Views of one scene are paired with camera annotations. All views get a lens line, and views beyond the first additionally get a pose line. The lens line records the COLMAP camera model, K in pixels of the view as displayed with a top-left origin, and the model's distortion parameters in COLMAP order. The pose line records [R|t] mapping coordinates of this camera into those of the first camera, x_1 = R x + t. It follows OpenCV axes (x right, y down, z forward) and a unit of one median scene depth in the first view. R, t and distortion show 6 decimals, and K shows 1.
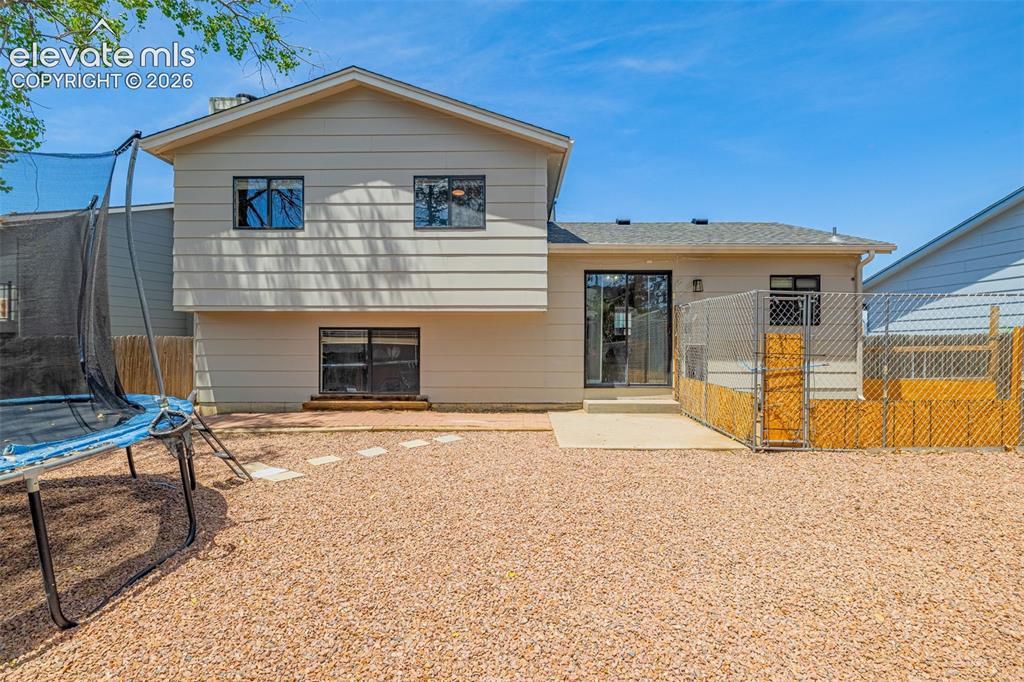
lens RADIAL K [[500.6, 0, 513.0], [0, 500.6, 345.3], [0, 0, 1]] dist [-0.011996, 0.000307]
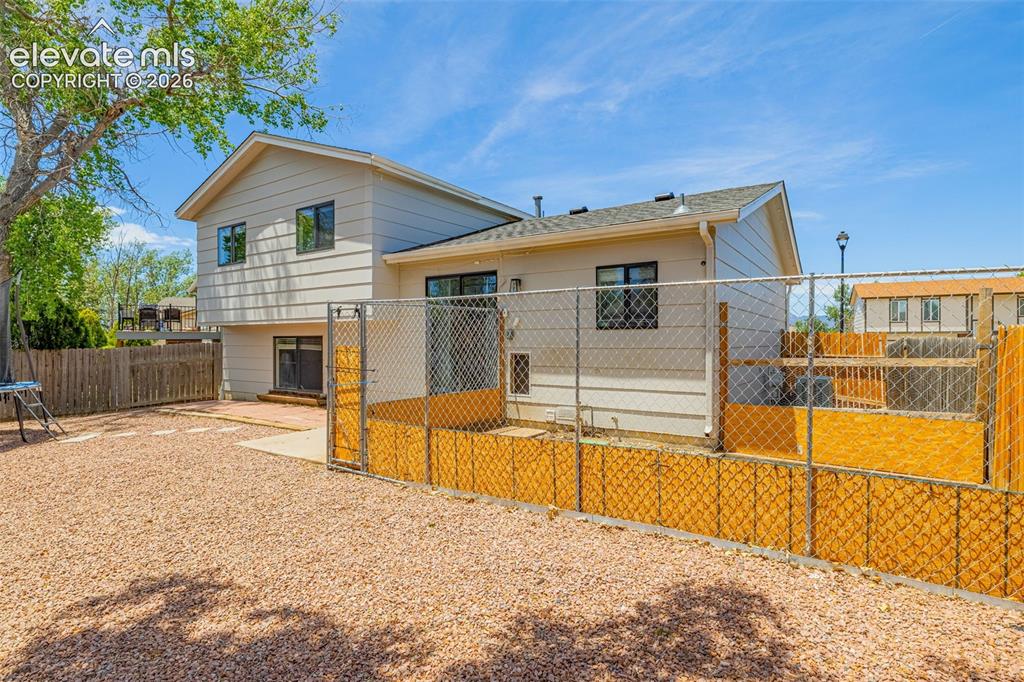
lens RADIAL K [[517.7, 0, 509.3], [0, 517.7, 340.9], [0, 0, 1]] dist [-0.010535, 0.003262]
pose [[0.838767, -0.003924, -0.544477, 0.888116], [0.002423, 0.999991, -0.003473, -0.019665], [0.544486, 0.001594, 0.838769, 0.238053]]
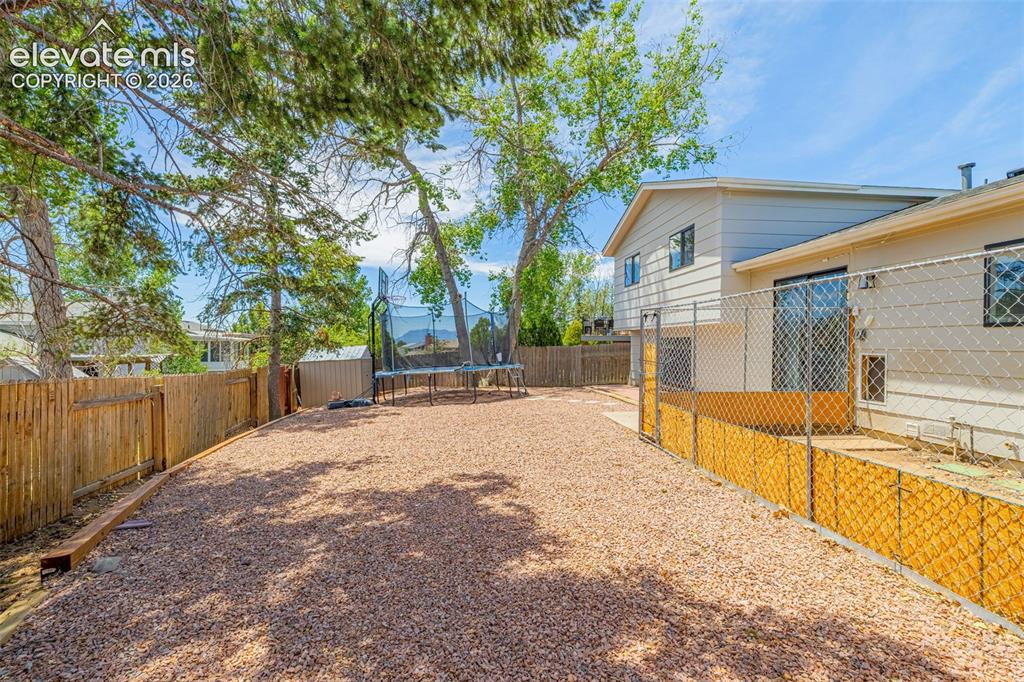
lens RADIAL K [[436.0, 0, 514.6], [0, 436.0, 343.2], [0, 0, 1]] dist [-0.001010, 0.000006]
pose [[0.128208, 0.000060, -0.991747, 1.022532], [-0.010506, 0.999944, -0.001297, -0.013092], [0.991692, 0.010586, 0.128202, 0.370202]]
